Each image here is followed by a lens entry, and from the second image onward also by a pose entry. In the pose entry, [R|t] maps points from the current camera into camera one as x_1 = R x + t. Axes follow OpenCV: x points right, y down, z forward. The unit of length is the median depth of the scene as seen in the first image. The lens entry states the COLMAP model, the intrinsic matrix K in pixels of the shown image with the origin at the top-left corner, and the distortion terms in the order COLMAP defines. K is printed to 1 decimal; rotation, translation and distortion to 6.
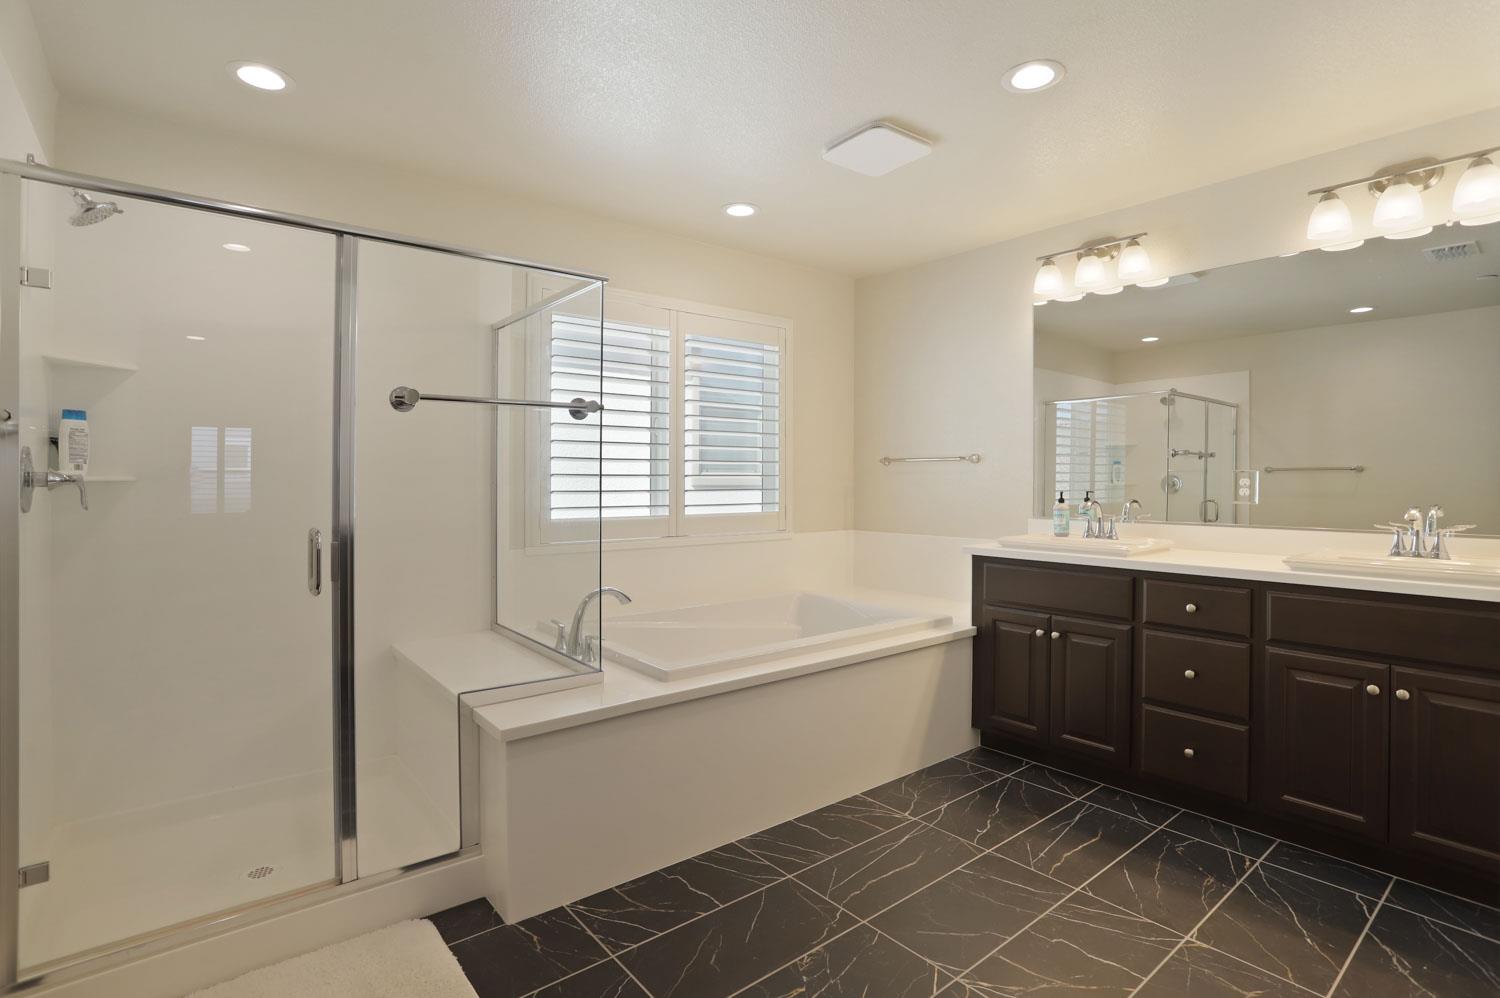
lens RADIAL K [[725.4, 0, 755.3], [0, 725.4, 485.9], [0, 0, 1]] dist [-0.069842, 0.033002]
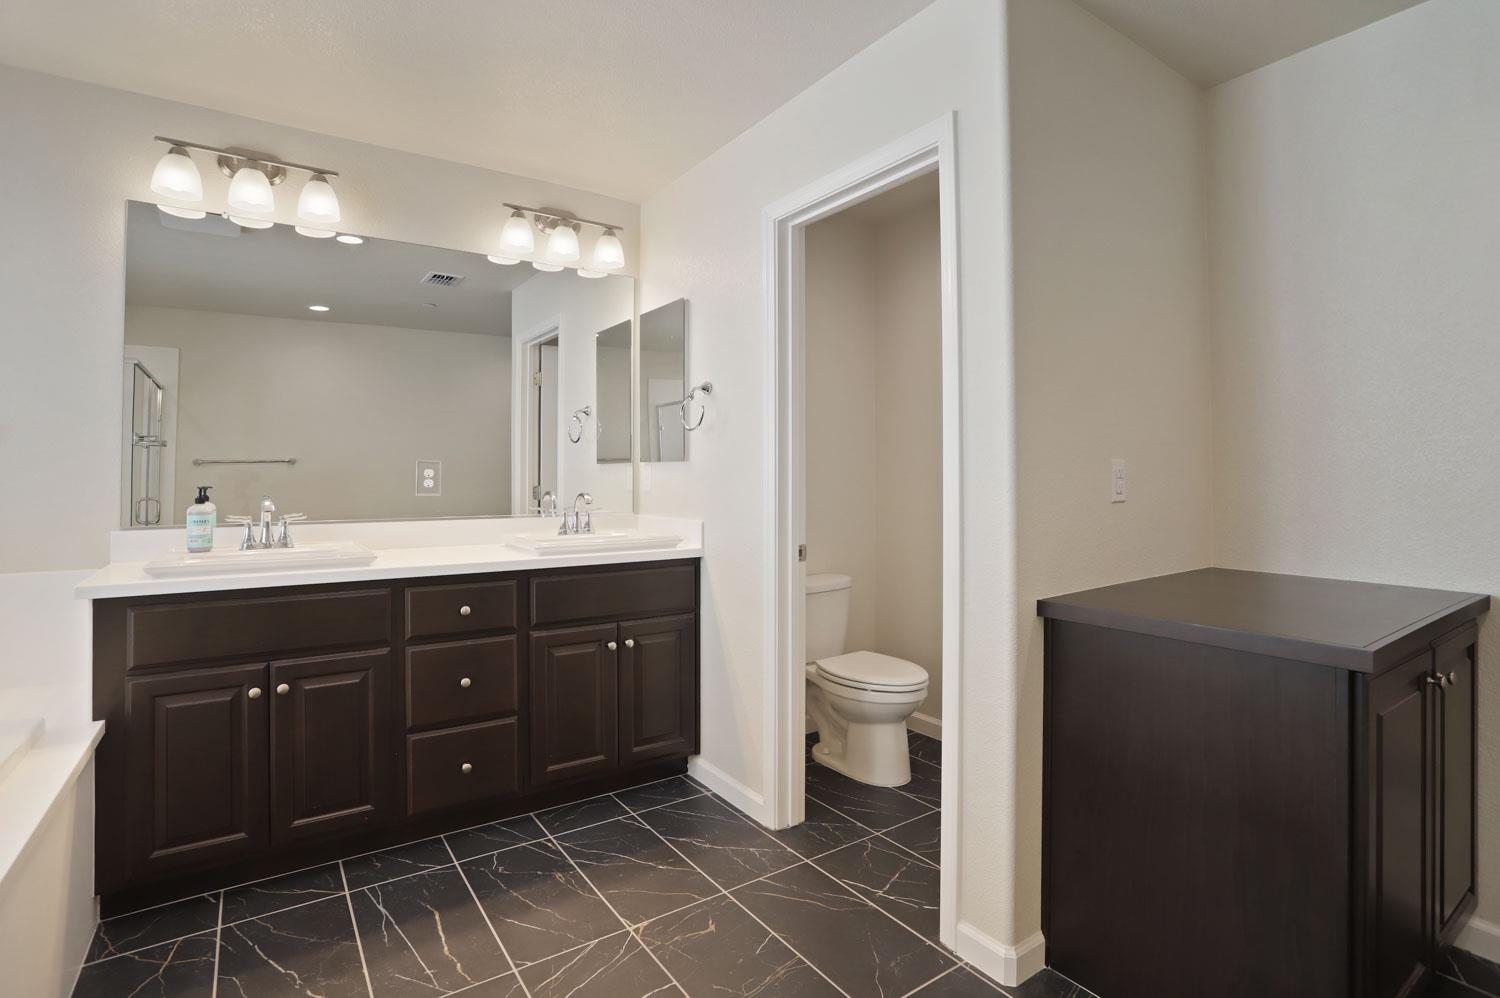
lens RADIAL K [[804.9, 0, 757.1], [0, 804.9, 460.5], [0, 0, 1]] dist [0.034808, -0.000122]
pose [[0.108432, 0.016252, 0.993971, -0.314323], [0.003855, 0.999852, -0.016768, -0.003706], [-0.994096, 0.005650, 0.108353, 0.389052]]
